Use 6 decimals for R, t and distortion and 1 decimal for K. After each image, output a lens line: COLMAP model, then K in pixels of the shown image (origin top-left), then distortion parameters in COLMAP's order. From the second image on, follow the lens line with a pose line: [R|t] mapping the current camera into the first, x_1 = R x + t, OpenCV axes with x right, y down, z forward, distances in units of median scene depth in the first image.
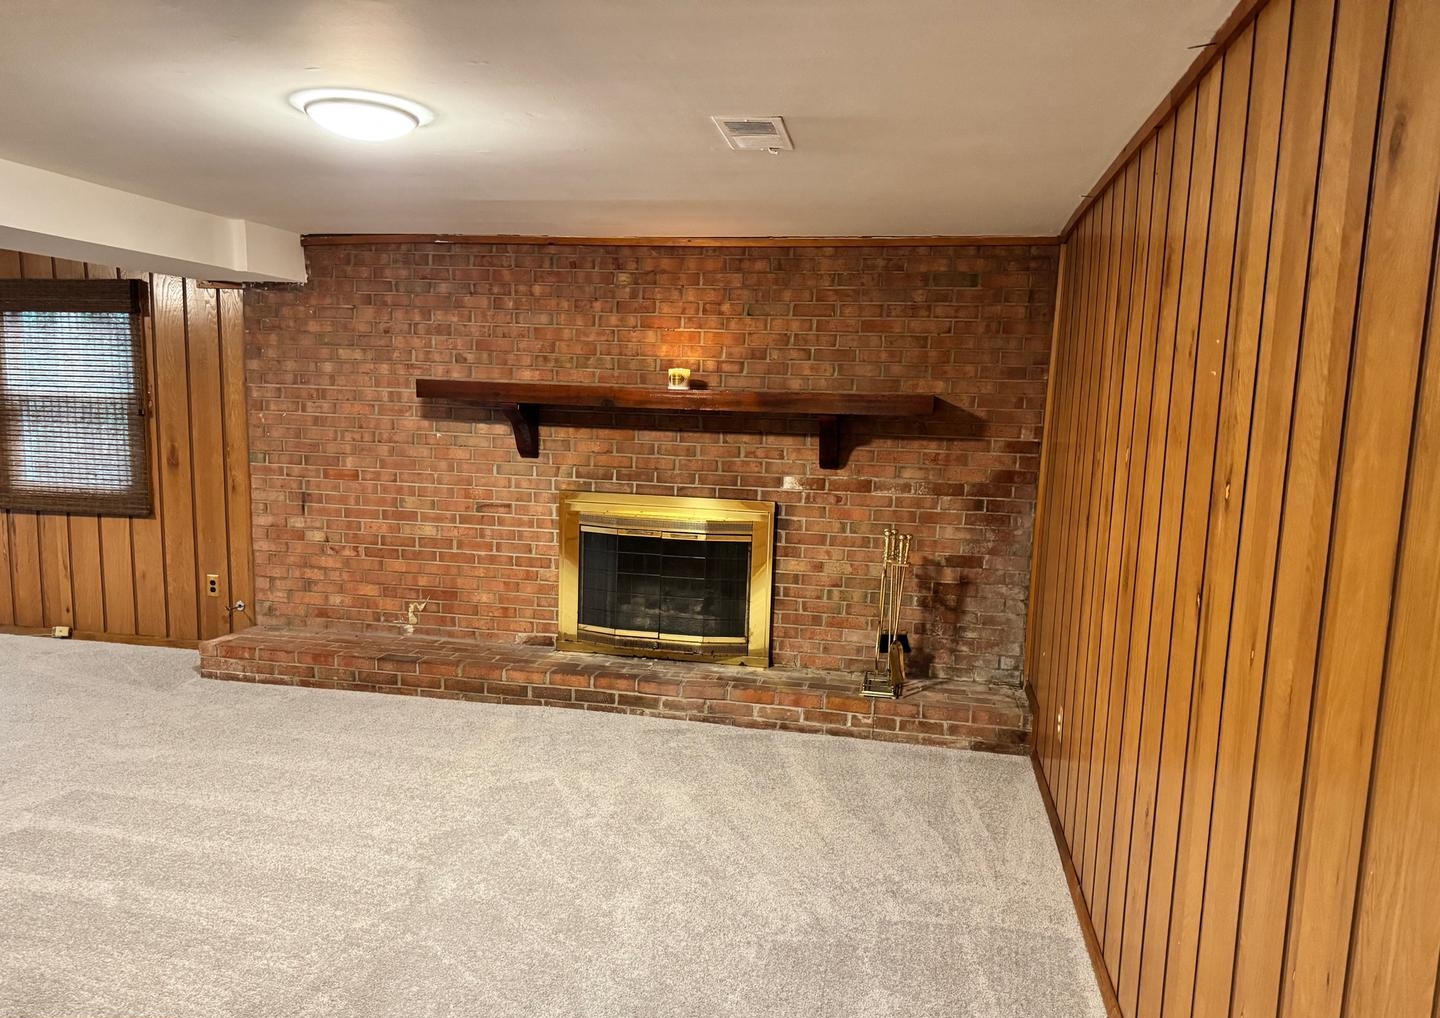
lens RADIAL K [[1031.8, 0, 694.0], [0, 1031.8, 540.5], [0, 0, 1]] dist [0.098919, -0.177534]
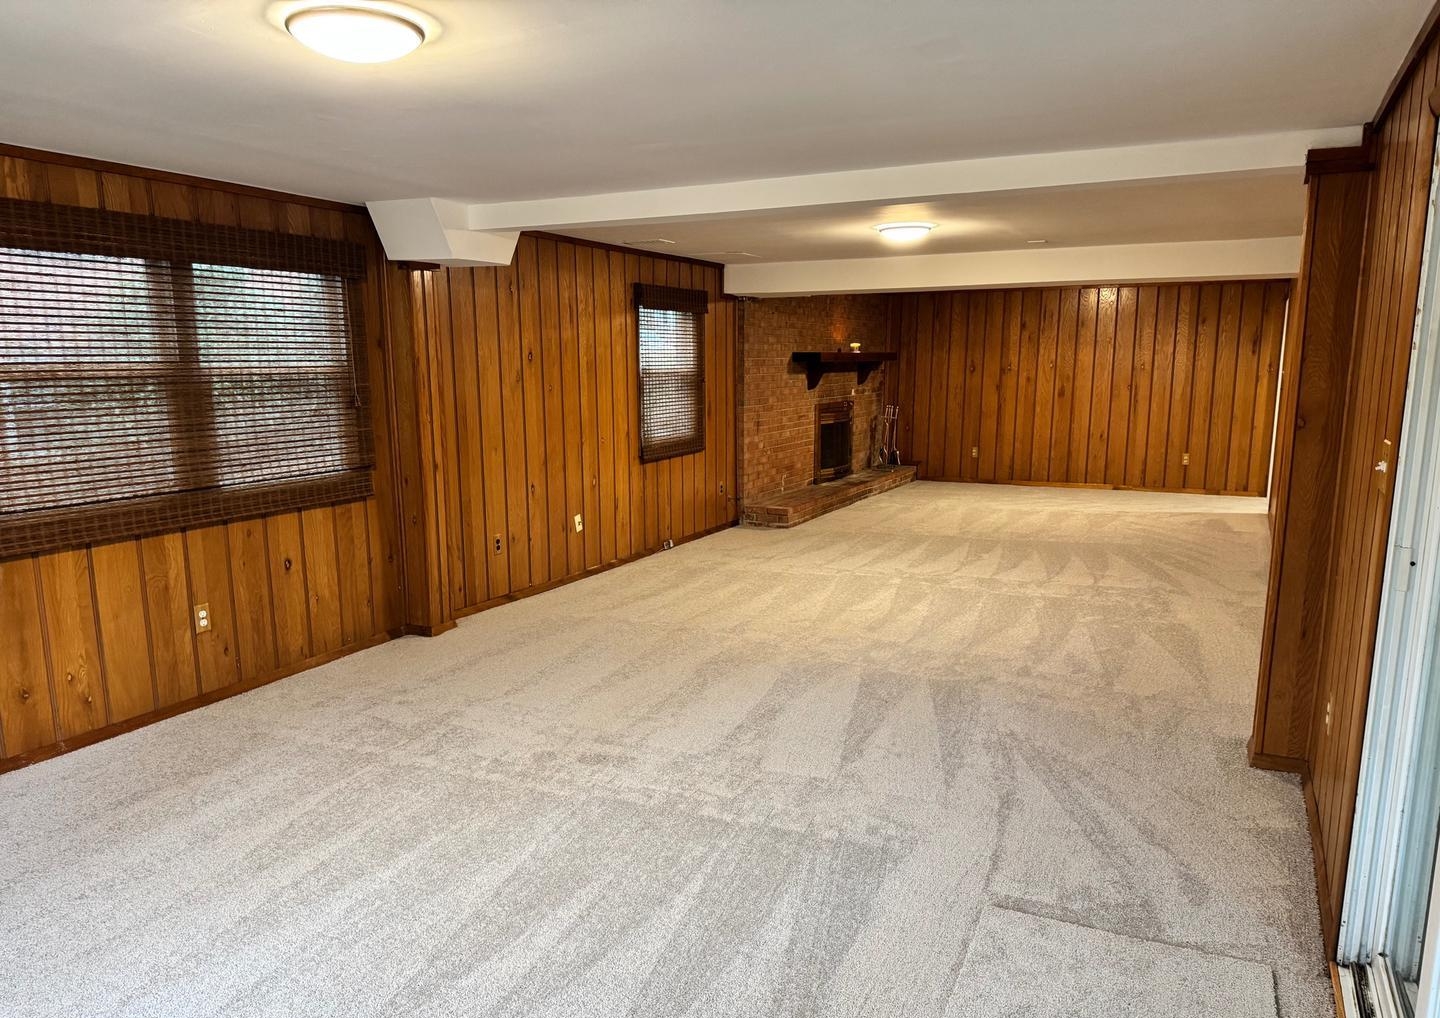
lens RADIAL K [[1003.0, 0, 713.2], [0, 1003.0, 536.5], [0, 0, 1]] dist [0.058873, -0.065375]
pose [[0.252985, -0.198035, 0.946985, -2.072030], [0.144892, 0.975542, 0.165299, -0.149758], [-0.956559, 0.095393, 0.275491, 0.665451]]
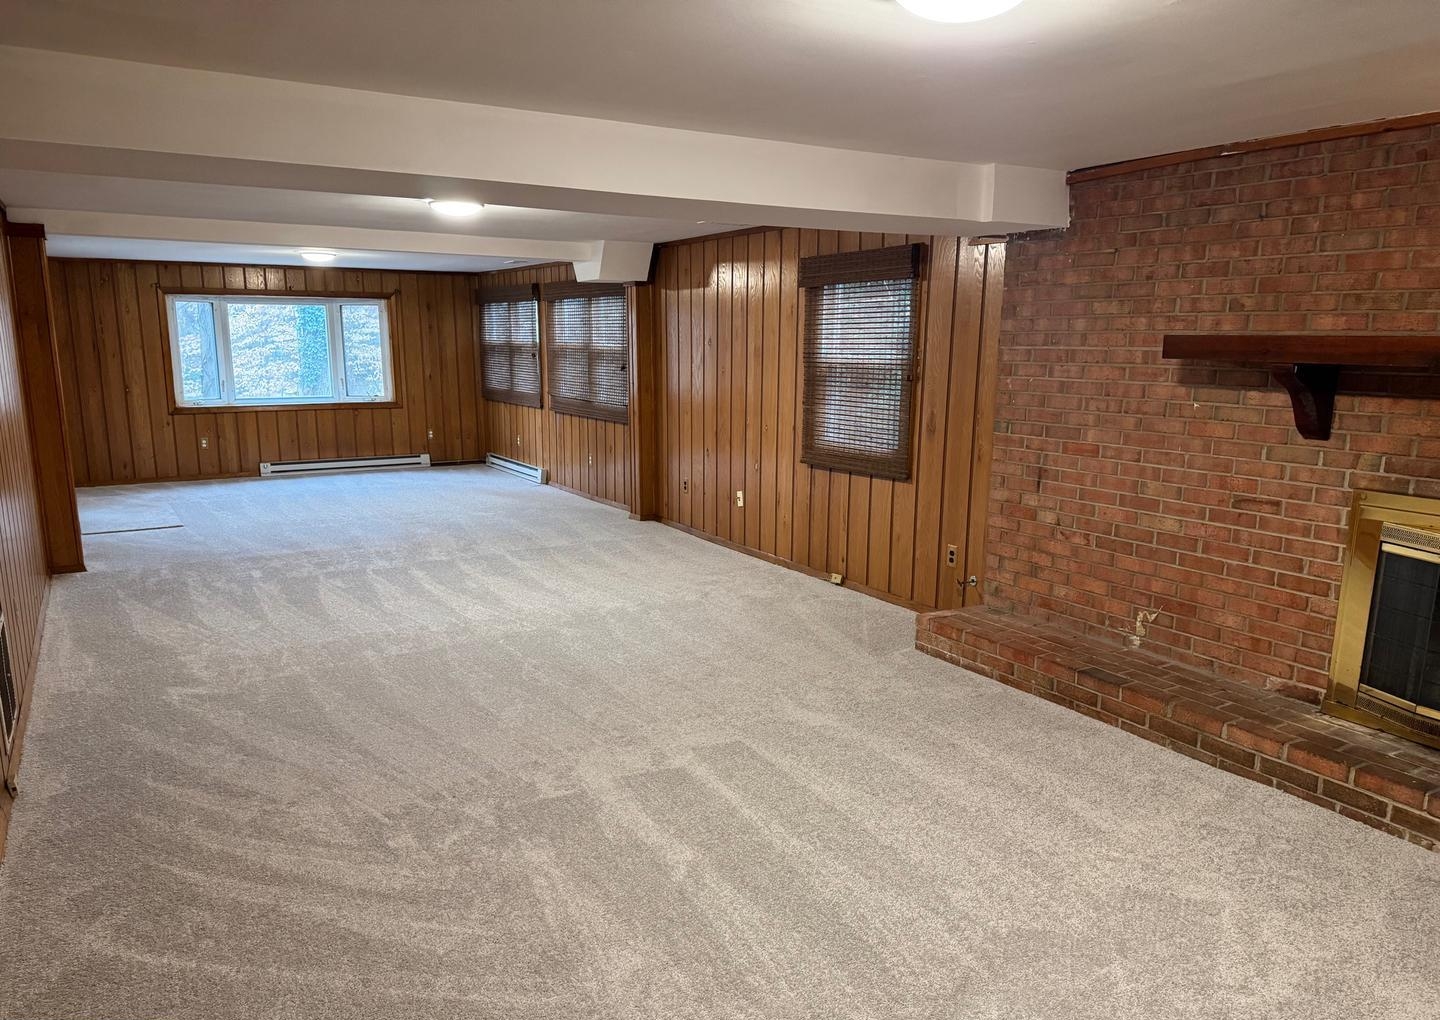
lens RADIAL K [[1003.0, 0, 713.2], [0, 1003.0, 537.5], [0, 0, 1]] dist [0.058873, -0.065375]
pose [[0.681251, 0.116388, -0.722738, 0.070512], [-0.089189, 0.993122, 0.075862, -0.028100], [0.726596, 0.012779, 0.686946, 0.210254]]
